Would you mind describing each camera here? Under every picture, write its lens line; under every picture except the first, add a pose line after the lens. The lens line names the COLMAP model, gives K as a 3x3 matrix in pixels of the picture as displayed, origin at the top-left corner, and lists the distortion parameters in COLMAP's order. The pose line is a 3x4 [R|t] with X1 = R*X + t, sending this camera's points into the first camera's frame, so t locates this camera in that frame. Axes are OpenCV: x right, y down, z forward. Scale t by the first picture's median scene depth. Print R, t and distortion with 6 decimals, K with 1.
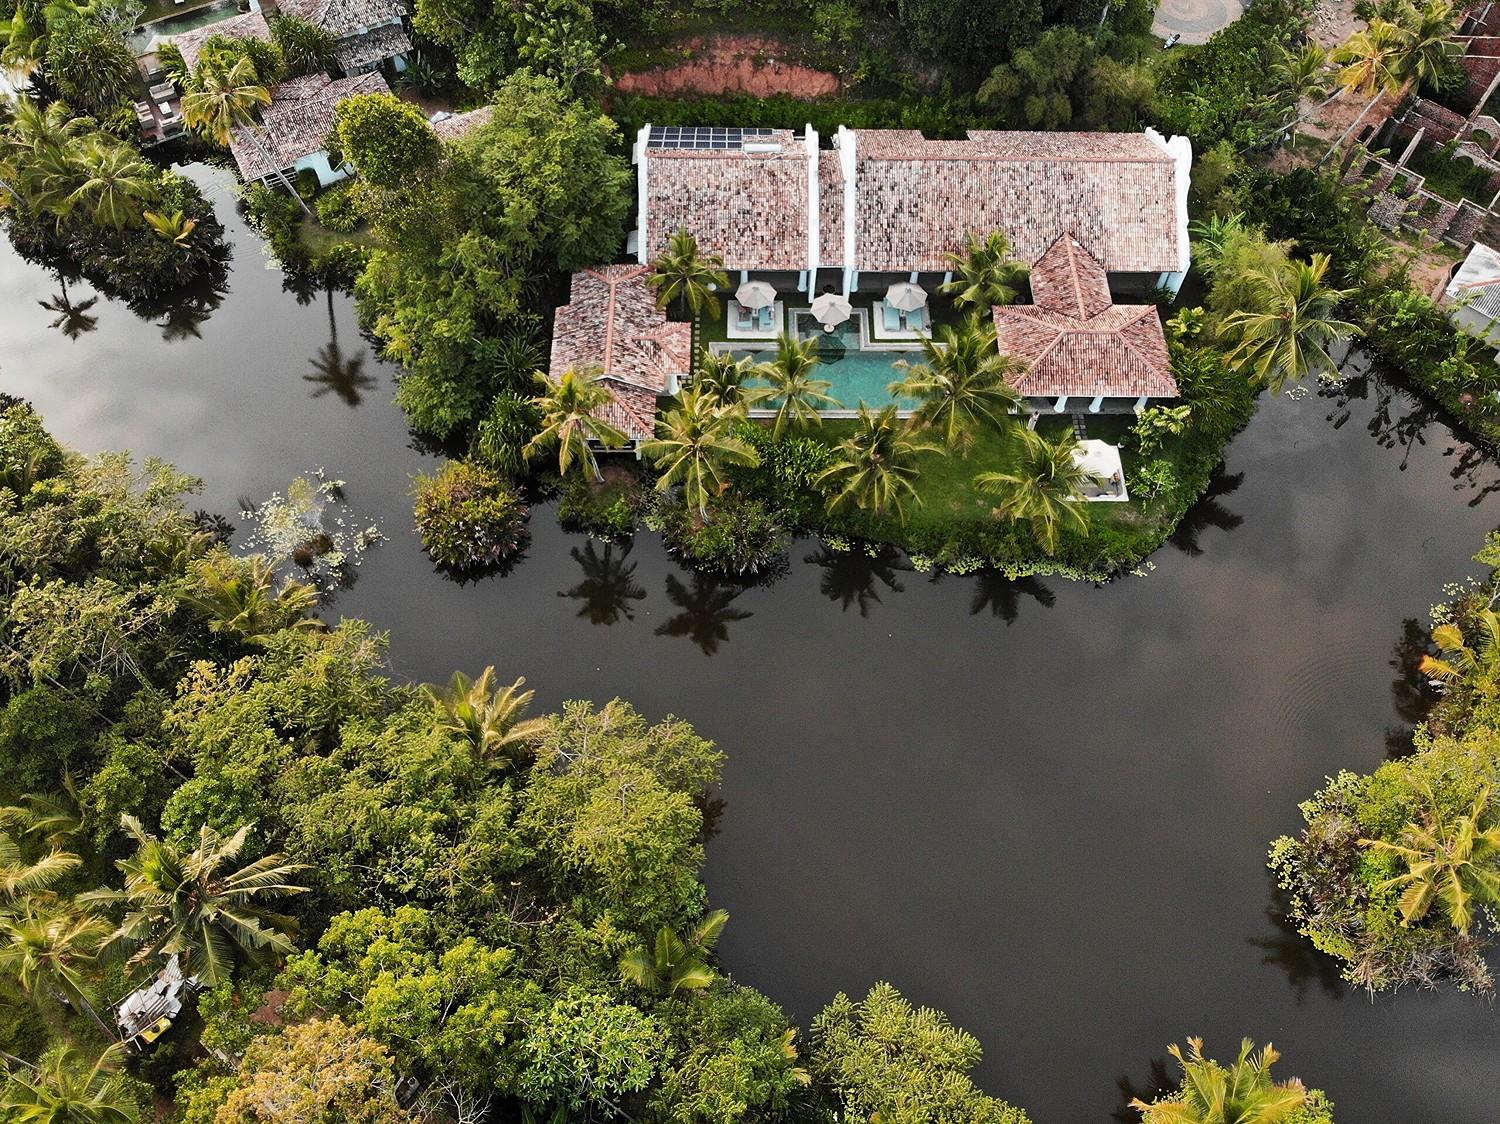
lens RADIAL K [[1079.1, 0, 750.0], [0, 1079.1, 562.0], [0, 0, 1]] dist [0.101967, -0.309316]
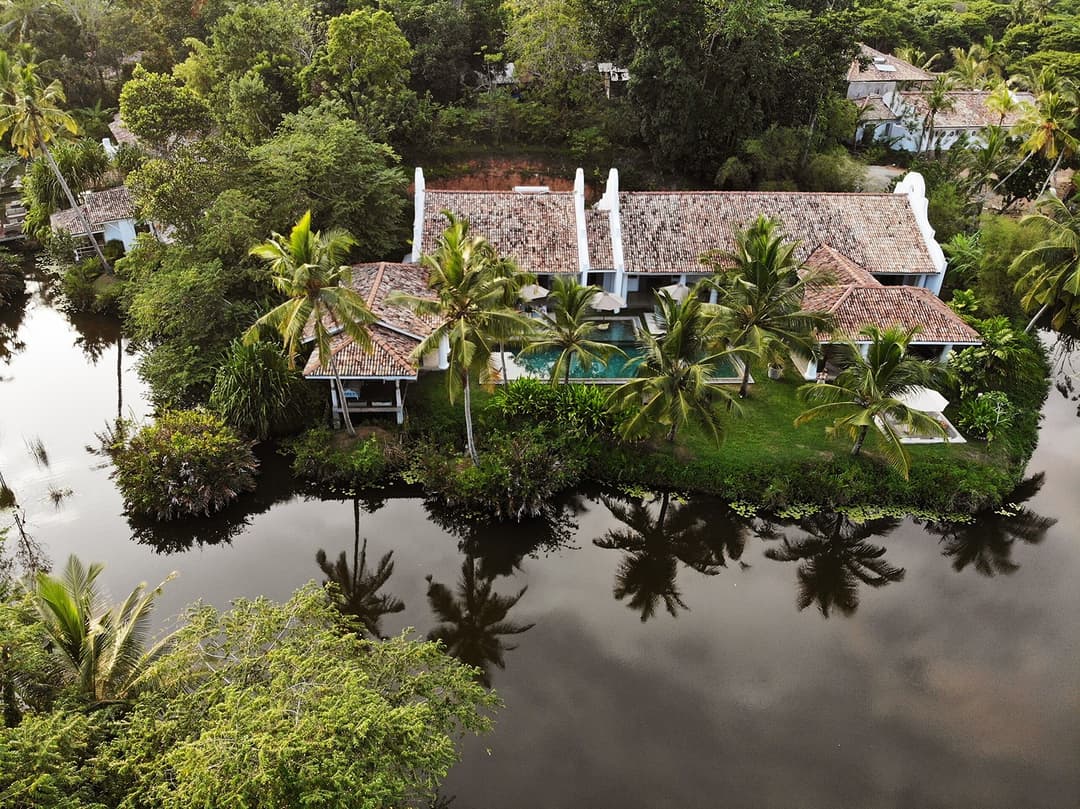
lens RADIAL K [[776.9, 0, 540.0], [0, 776.9, 404.5], [0, 0, 1]] dist [0.101967, -0.309316]
pose [[0.999358, -0.014962, 0.032543, -0.009003], [0.028478, 0.882954, -0.468594, 0.180301], [-0.021723, 0.469221, 0.882814, 0.411921]]
